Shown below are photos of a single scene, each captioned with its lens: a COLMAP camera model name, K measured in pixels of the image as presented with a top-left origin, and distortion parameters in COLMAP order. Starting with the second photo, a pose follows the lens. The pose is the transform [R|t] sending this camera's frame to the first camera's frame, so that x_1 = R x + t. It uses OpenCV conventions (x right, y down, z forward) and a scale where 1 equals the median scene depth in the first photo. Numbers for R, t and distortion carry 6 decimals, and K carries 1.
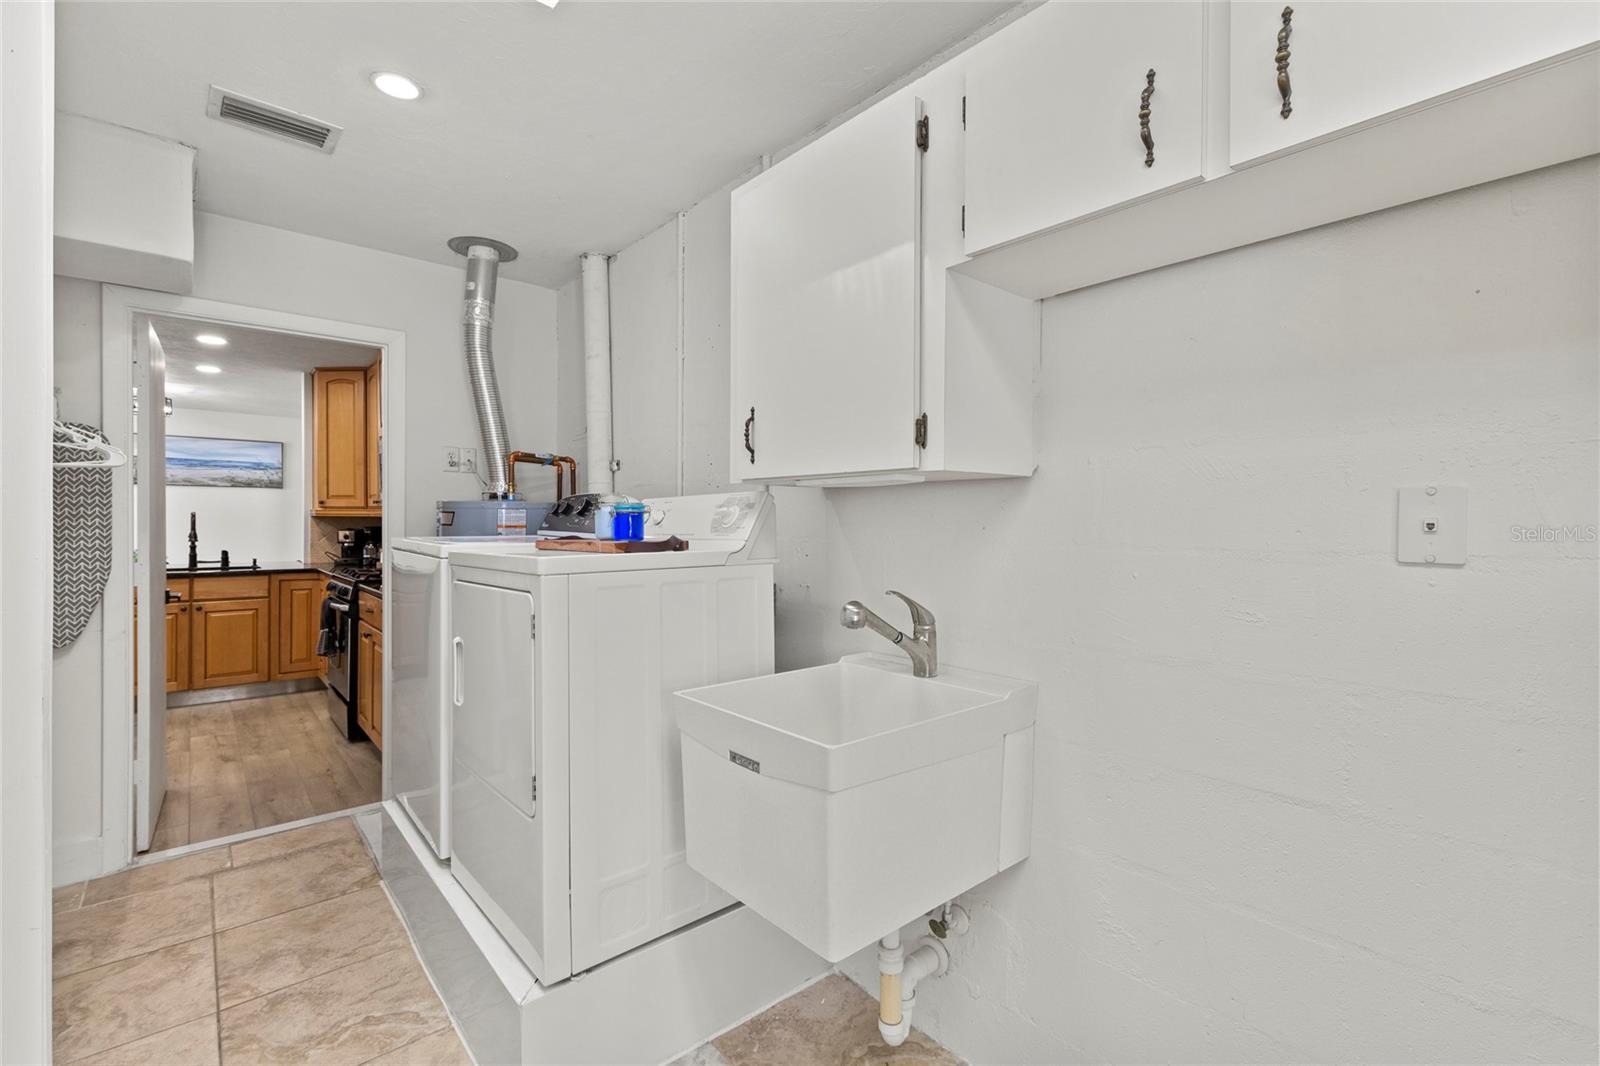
lens RADIAL K [[720.4, 0, 808.1], [0, 720.4, 524.4], [0, 0, 1]] dist [0.008362, 0.000385]
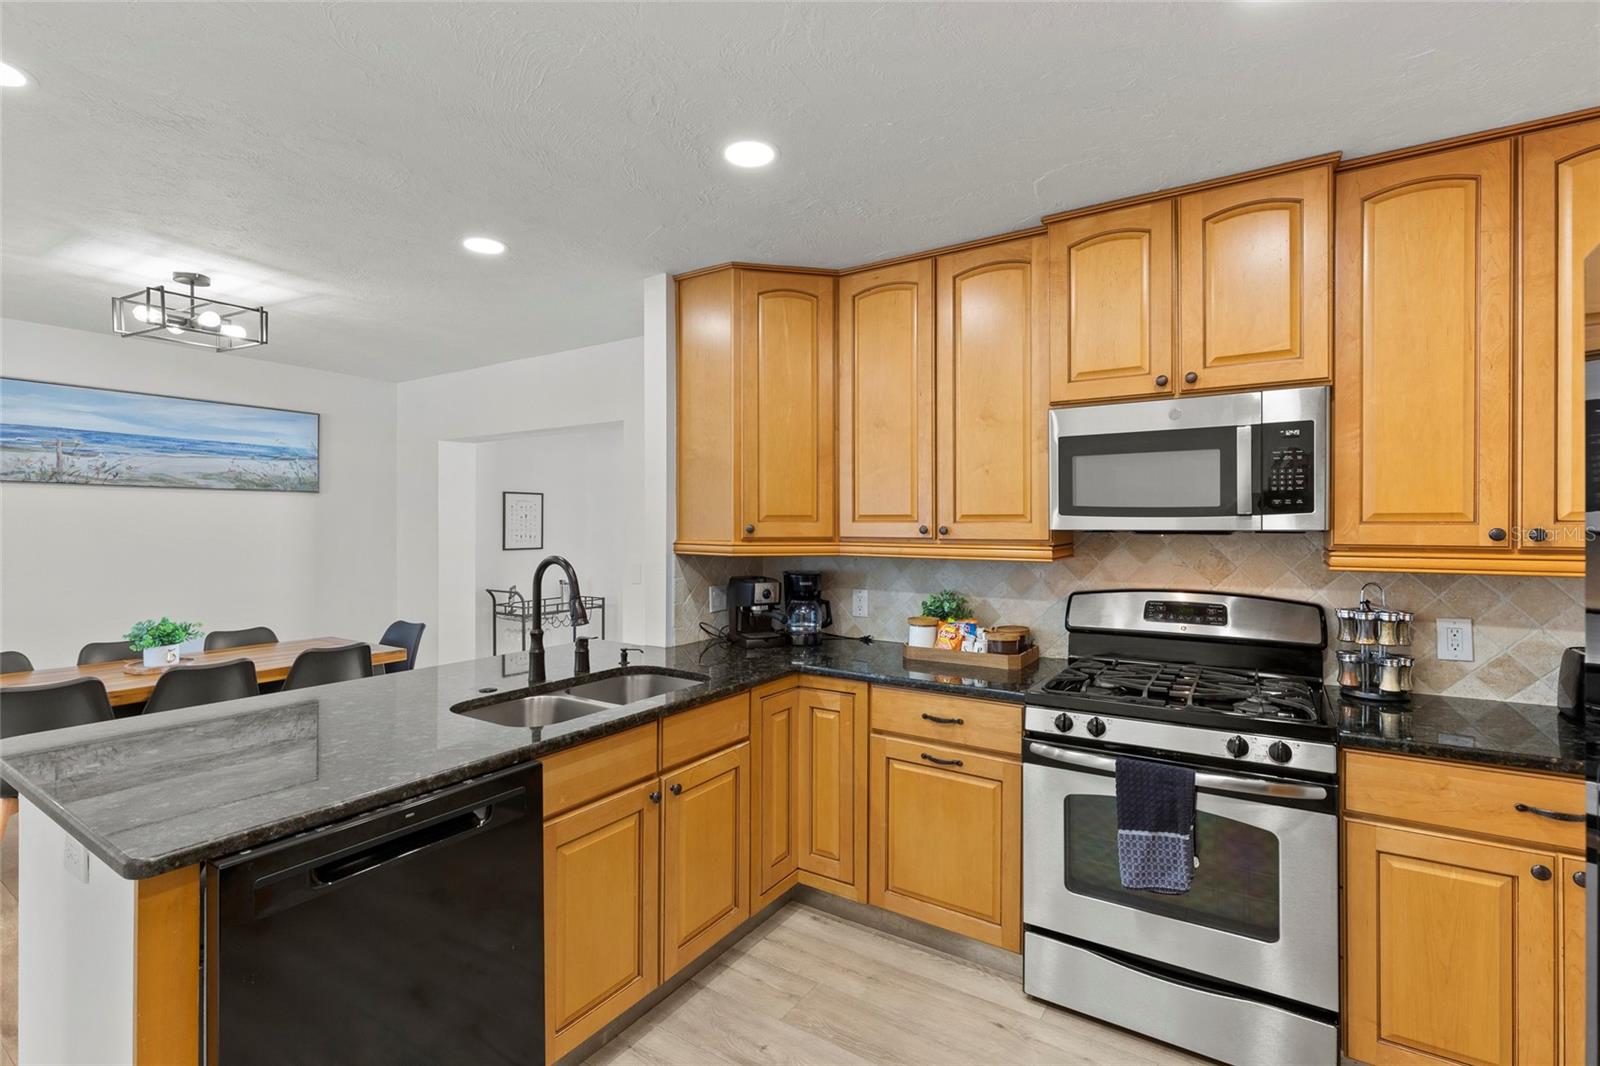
lens RADIAL K [[720.4, 0, 799.4], [0, 720.4, 522.2], [0, 0, 1]] dist [0.008362, 0.000385]
pose [[0.957725, -0.003563, 0.287663, -0.551355], [0.005186, 0.999975, -0.004880, -0.023096], [-0.287639, 0.006165, 0.957719, 0.356415]]
